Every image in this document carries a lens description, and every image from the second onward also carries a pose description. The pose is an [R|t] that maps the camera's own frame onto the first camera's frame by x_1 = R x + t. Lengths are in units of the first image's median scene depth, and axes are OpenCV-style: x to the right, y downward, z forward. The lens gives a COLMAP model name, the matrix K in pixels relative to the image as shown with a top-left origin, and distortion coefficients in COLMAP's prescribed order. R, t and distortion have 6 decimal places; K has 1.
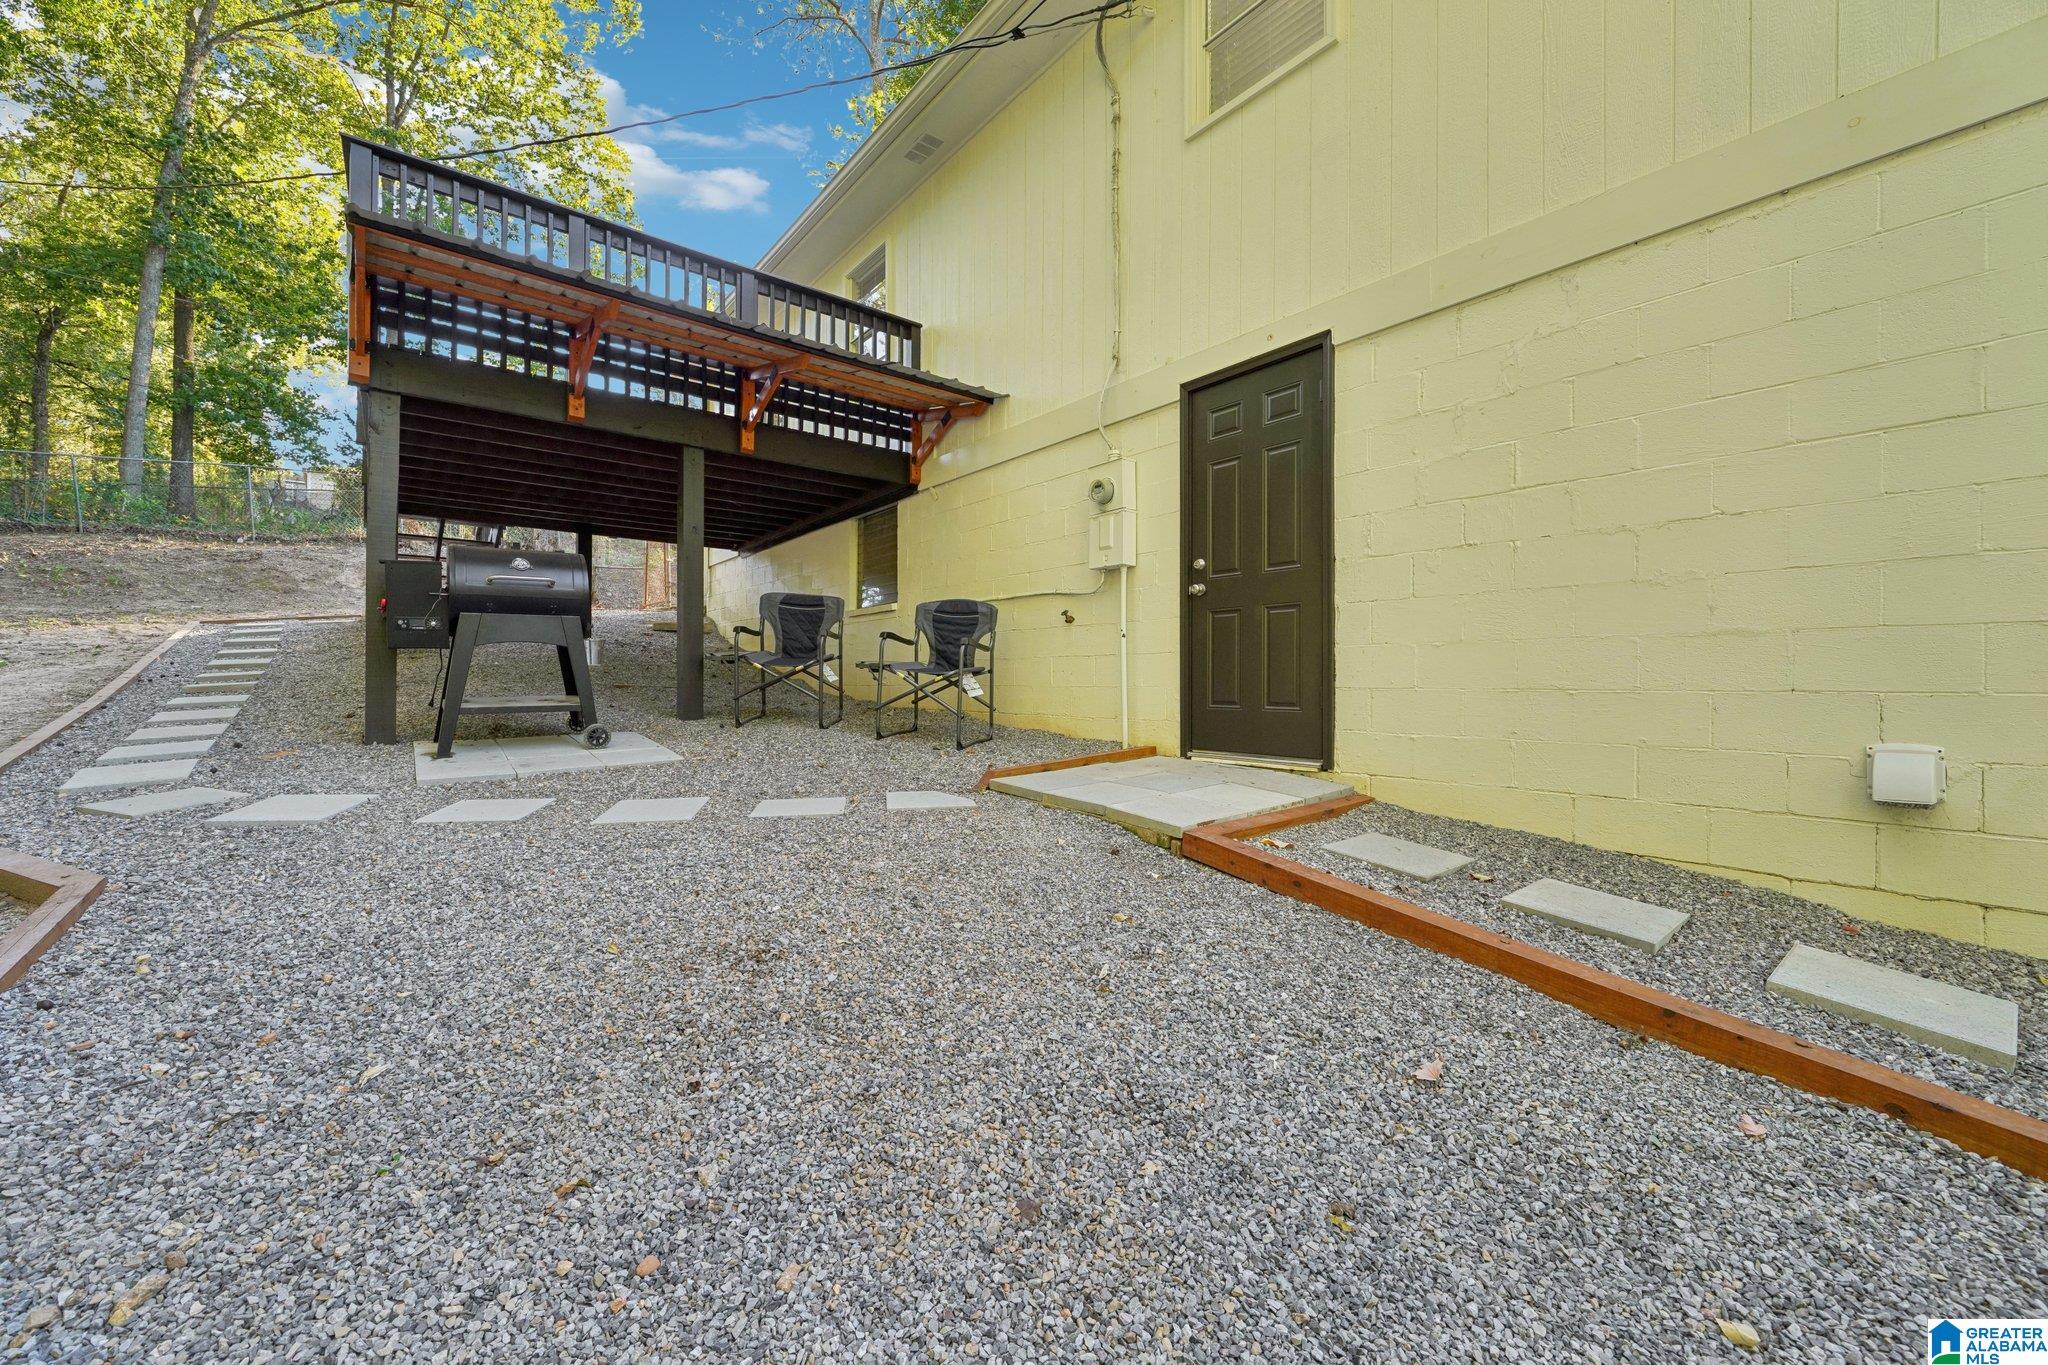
lens RADIAL K [[754.0, 0, 1029.1], [0, 754.0, 667.8], [0, 0, 1]] dist [-0.001767, -0.000070]
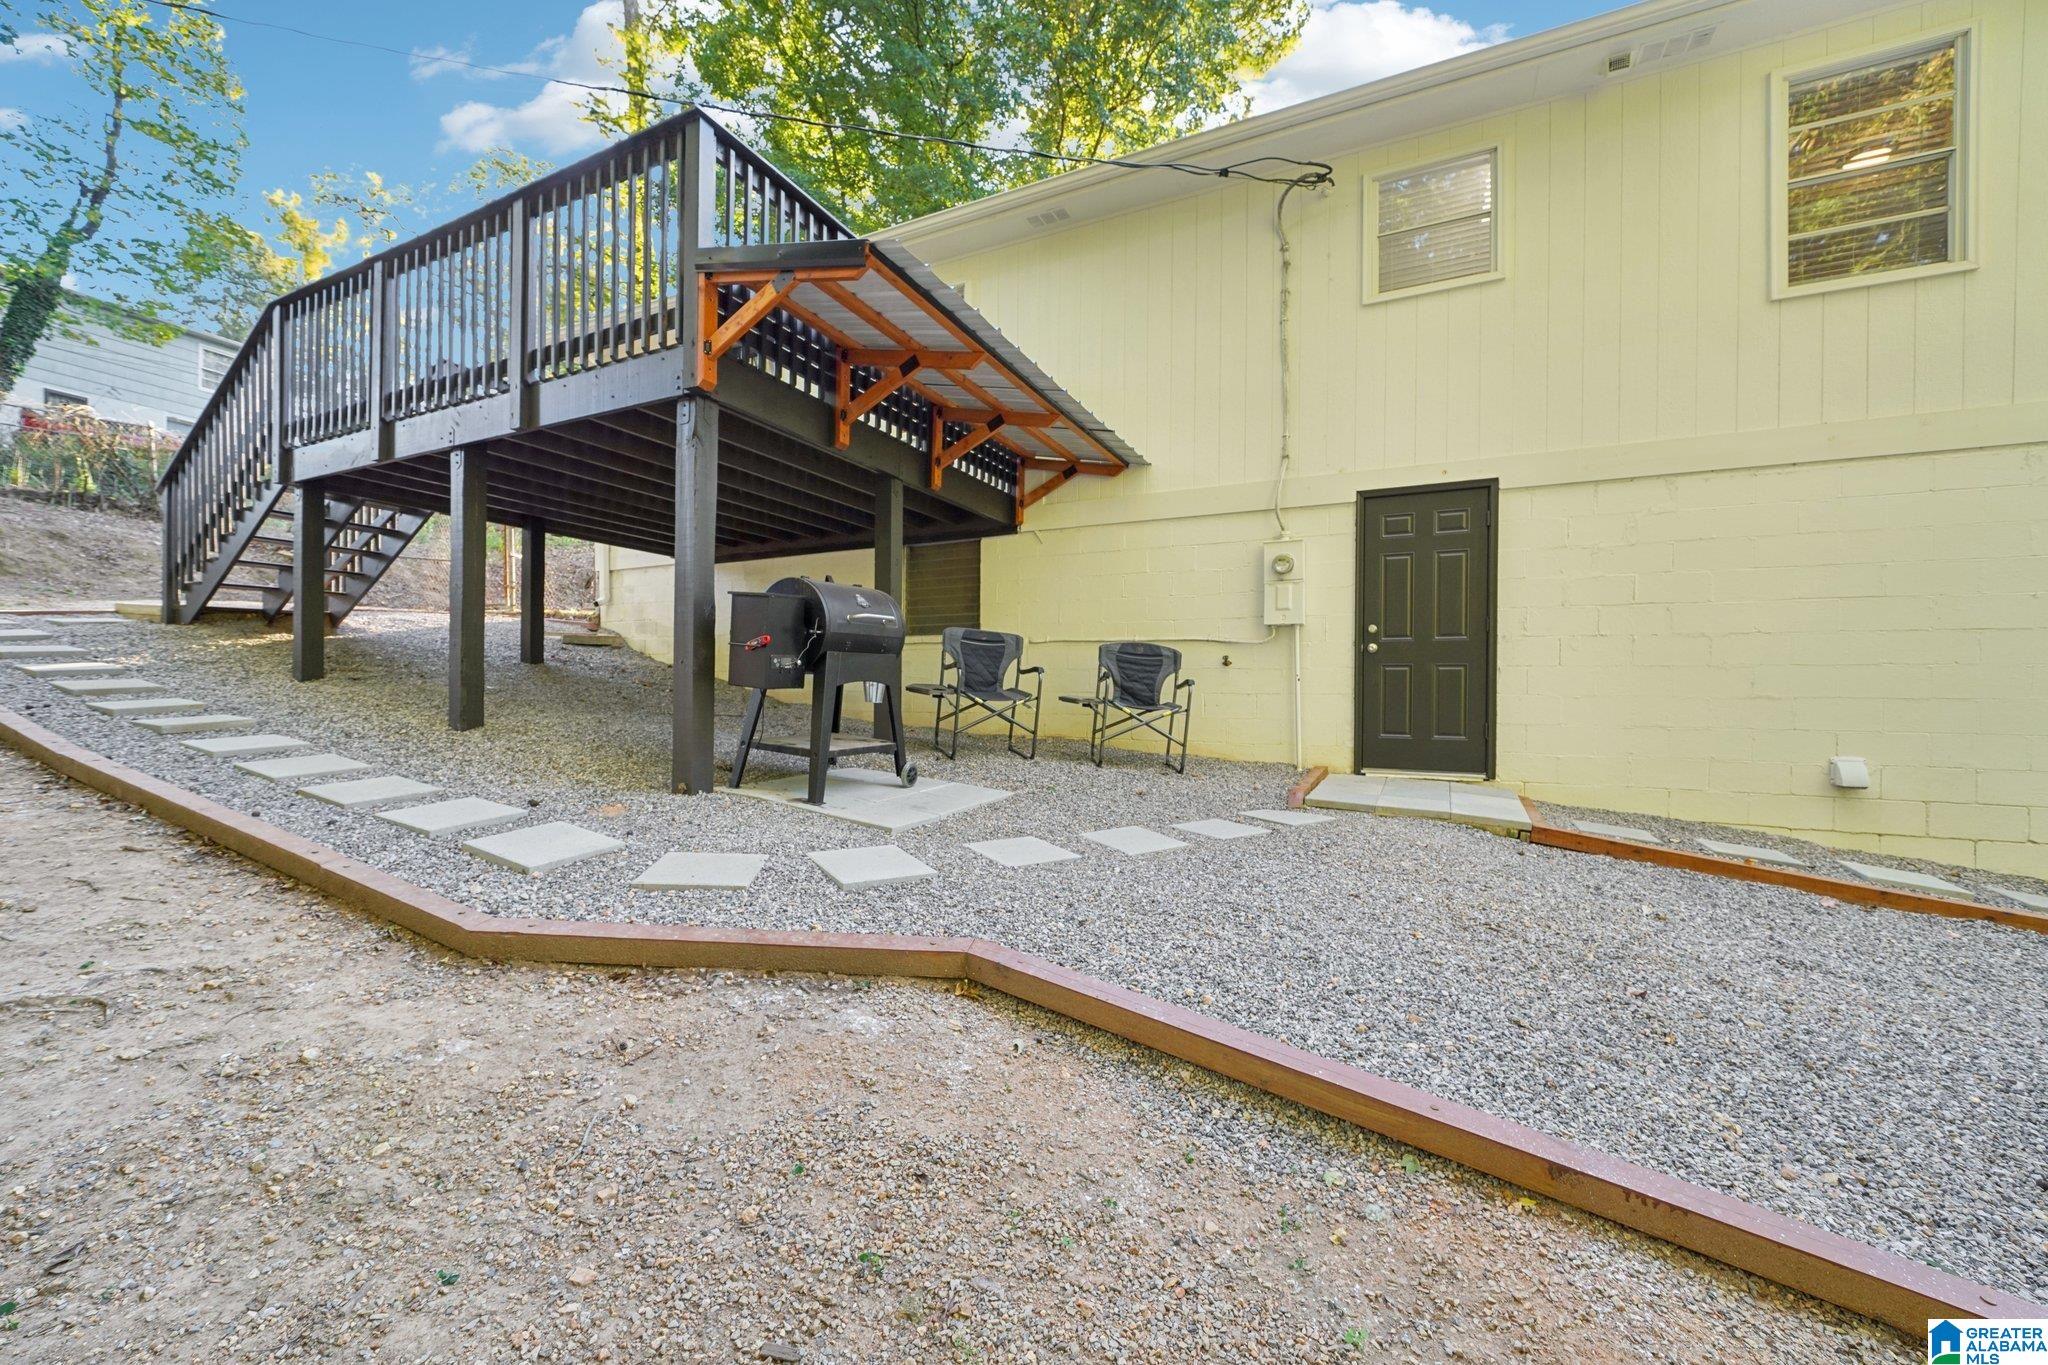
lens RADIAL K [[754.0, 0, 1020.0], [0, 754.0, 689.8], [0, 0, 1]] dist [-0.001767, -0.000070]
pose [[0.918341, 0.005888, 0.395746, -0.793100], [-0.012899, 0.999803, 0.015058, -0.037874], [-0.395579, -0.018933, 0.918237, 0.016002]]
